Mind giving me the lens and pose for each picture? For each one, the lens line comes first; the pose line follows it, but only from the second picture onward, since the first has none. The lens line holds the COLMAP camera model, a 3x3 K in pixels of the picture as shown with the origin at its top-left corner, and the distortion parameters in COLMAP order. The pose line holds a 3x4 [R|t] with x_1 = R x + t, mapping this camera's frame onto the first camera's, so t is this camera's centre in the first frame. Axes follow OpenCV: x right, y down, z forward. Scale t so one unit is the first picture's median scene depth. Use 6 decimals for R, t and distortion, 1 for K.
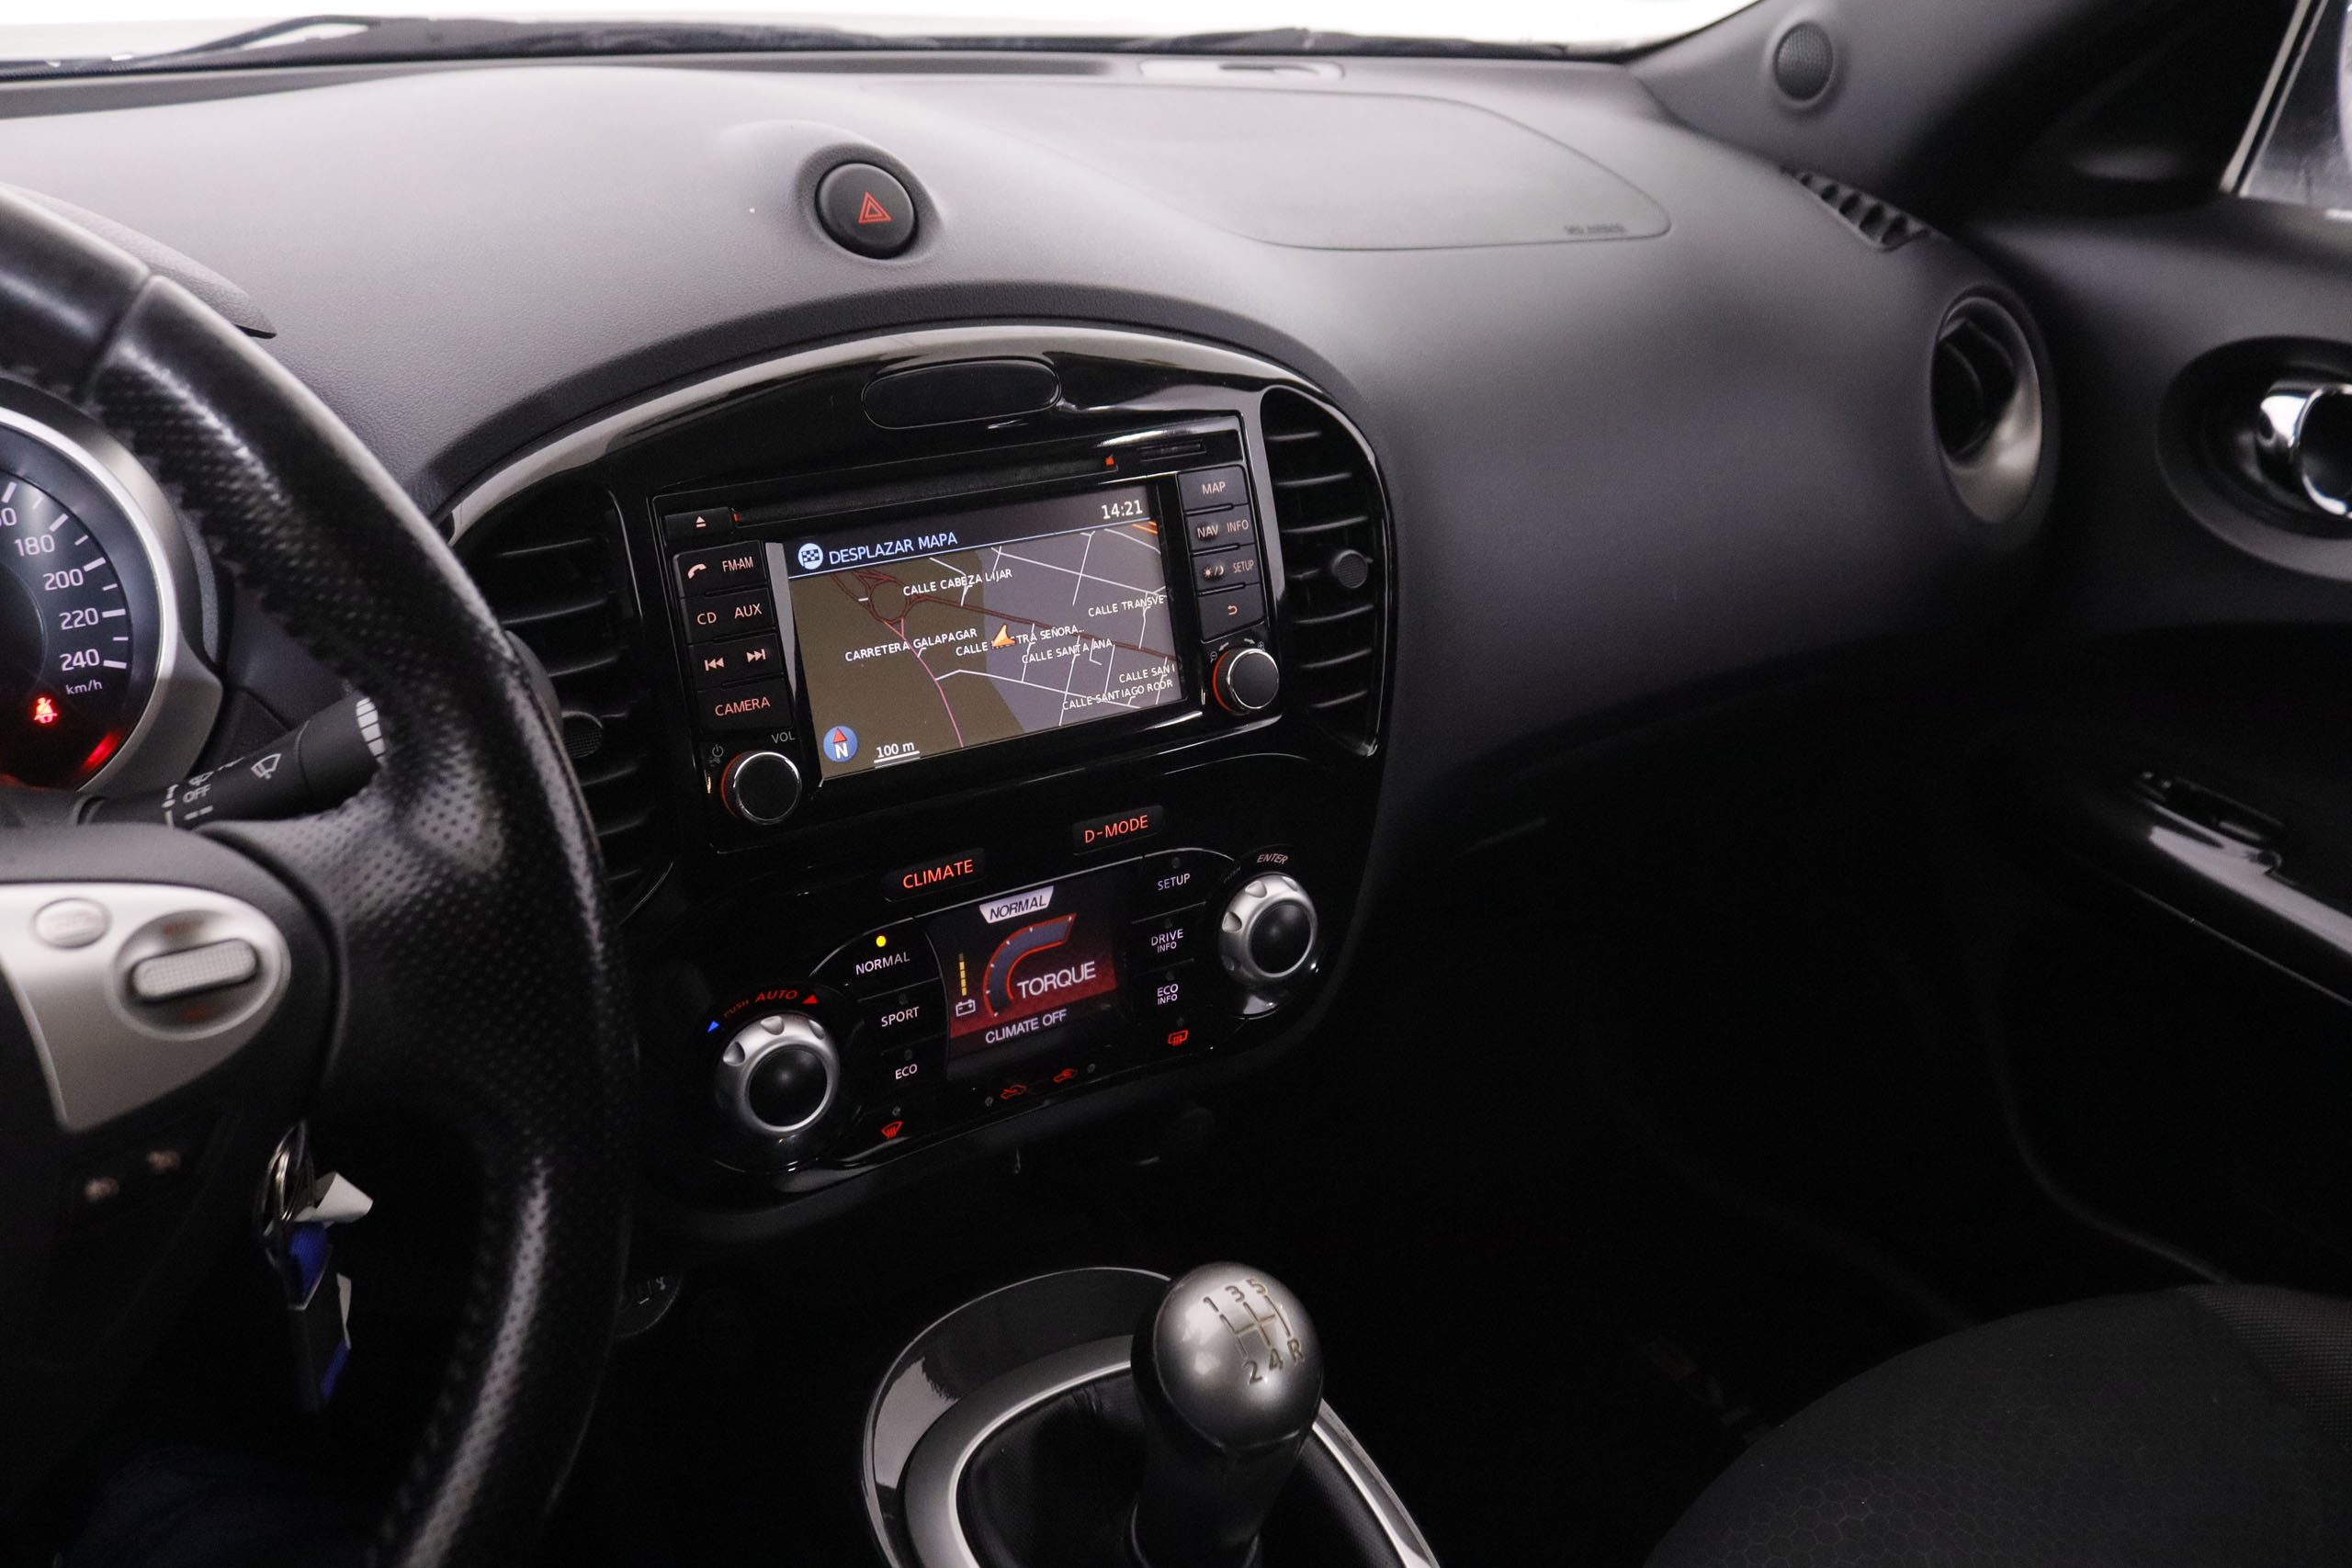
lens RADIAL K [[1920.5, 0, 1194.7], [0, 1920.5, 771.1], [0, 0, 1]] dist [-0.156493, 0.059100]
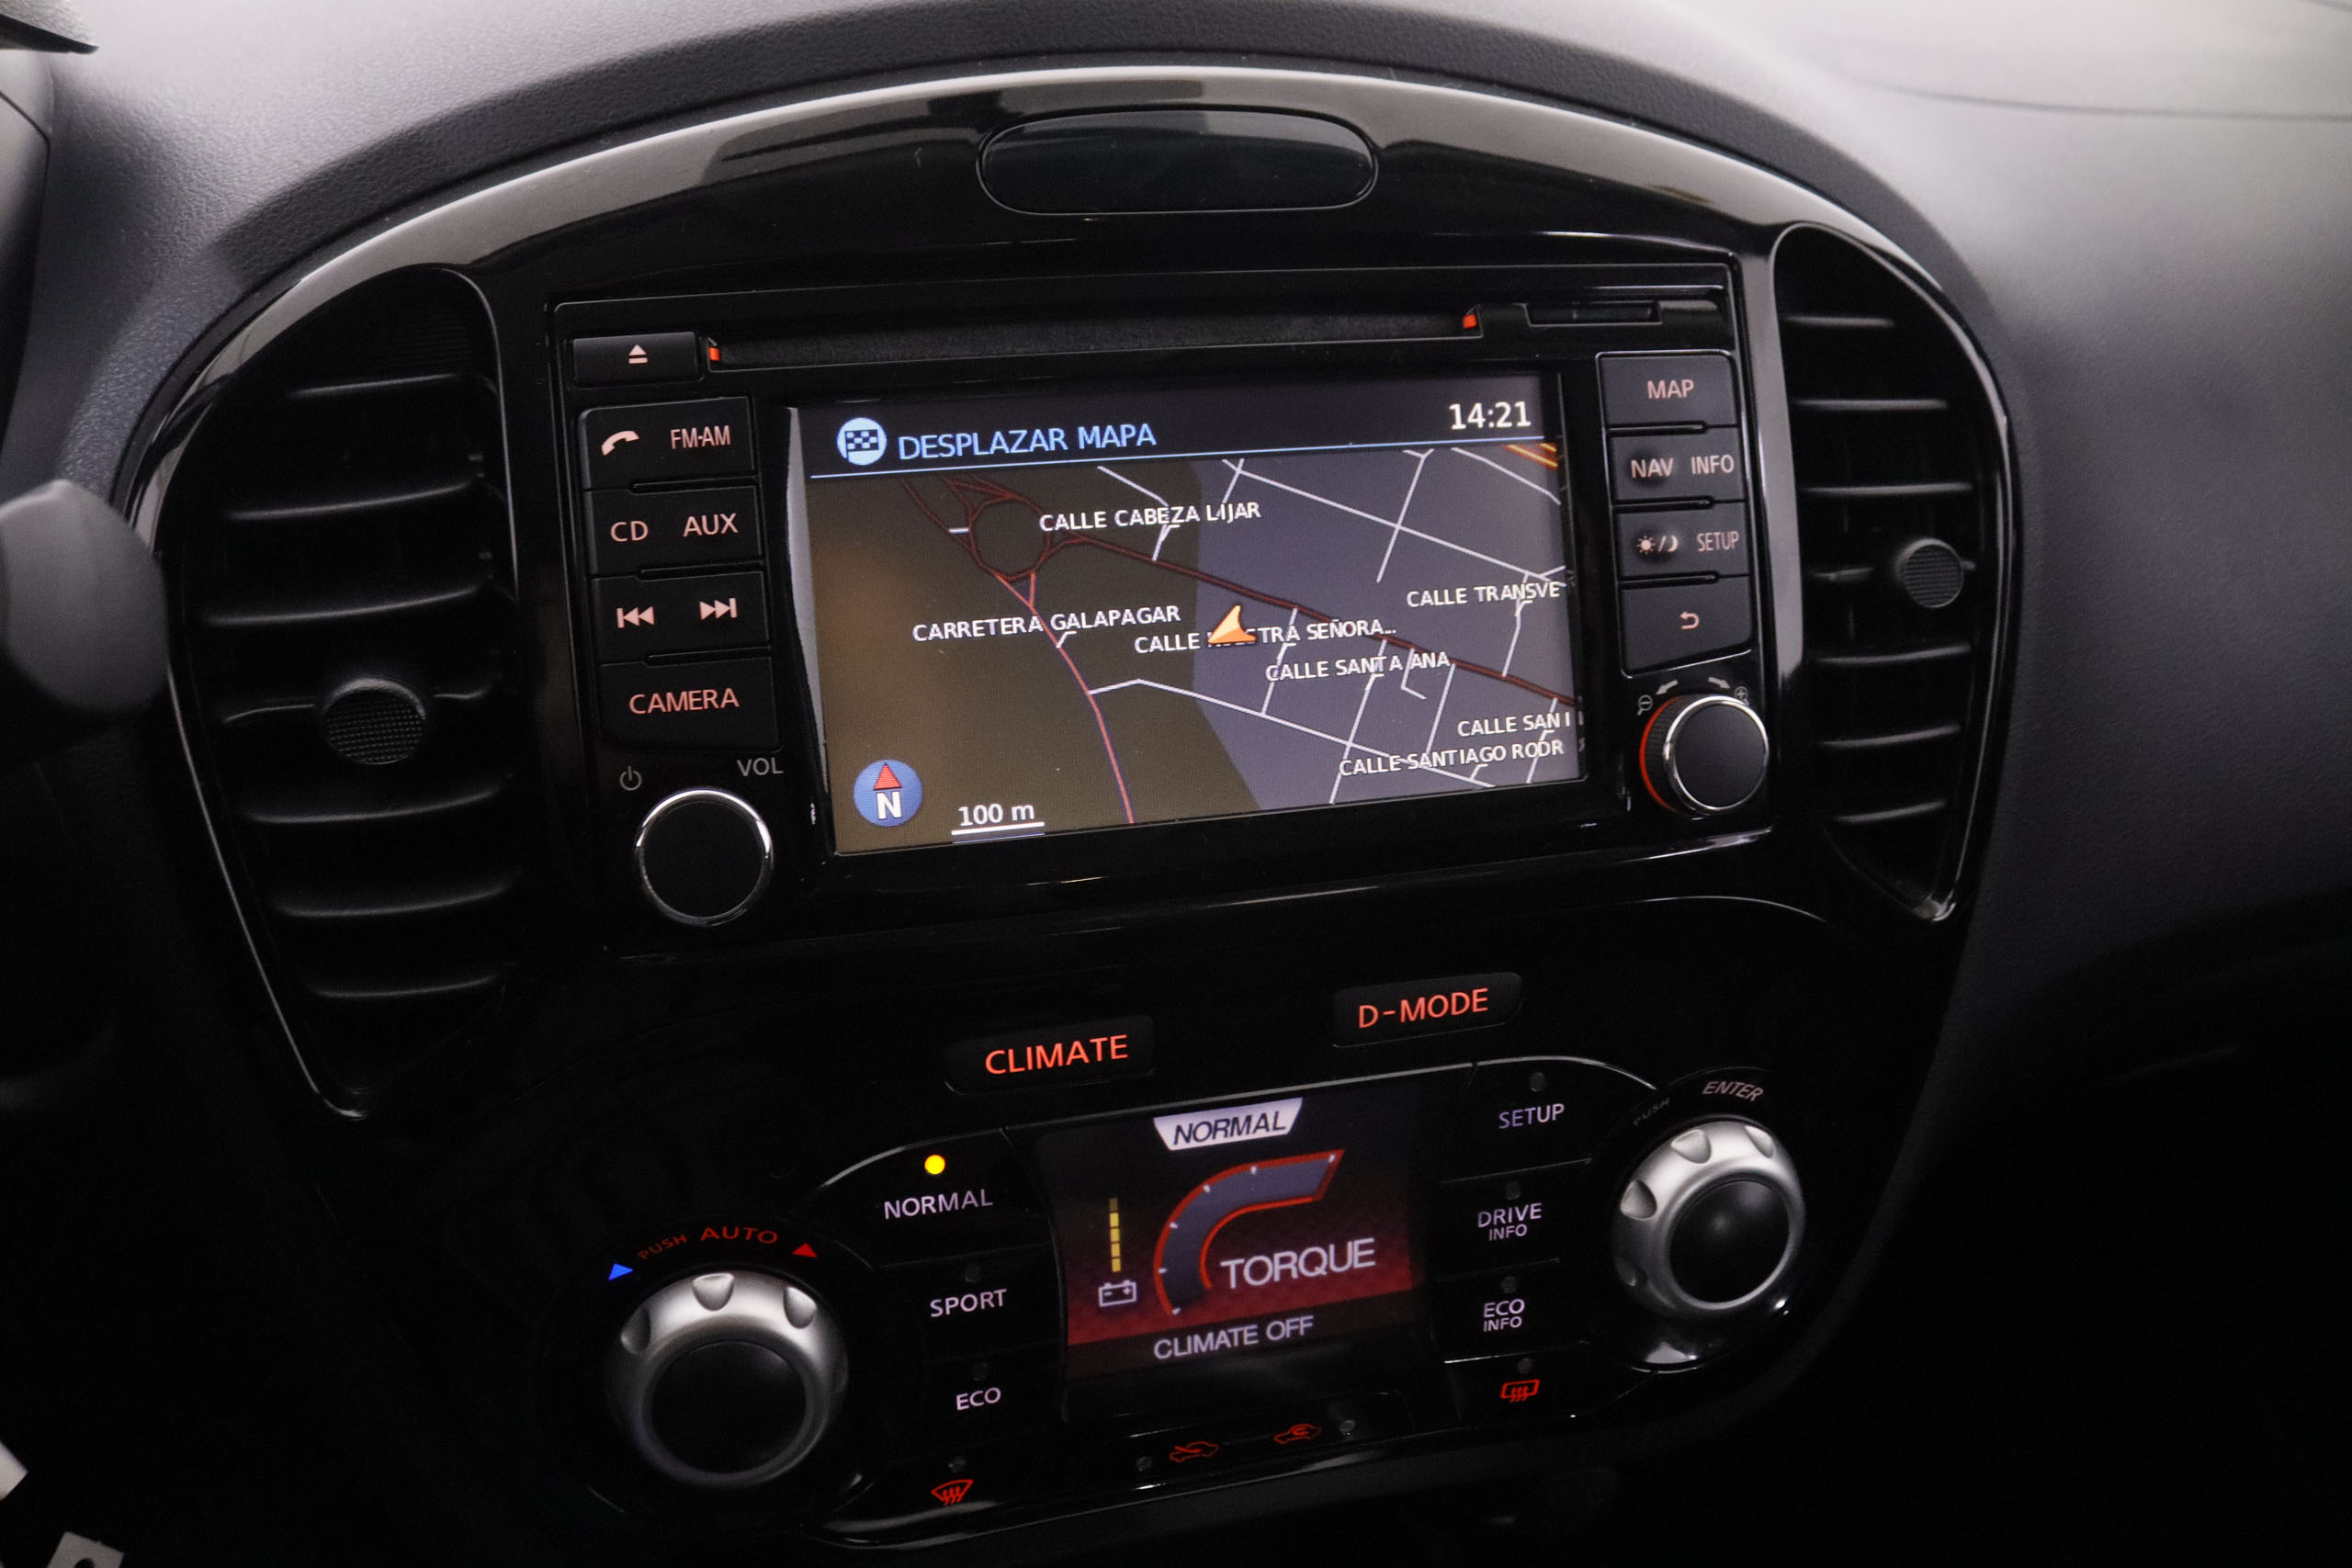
lens RADIAL K [[1920.5, 0, 1180.0], [0, 1920.5, 790.2], [0, 0, 1]] dist [-0.156493, 0.059100]
pose [[0.944703, 0.091960, -0.314769, 0.057354], [-0.106217, 0.993937, -0.028404, -0.007736], [0.310248, 0.060268, 0.948743, 0.473625]]
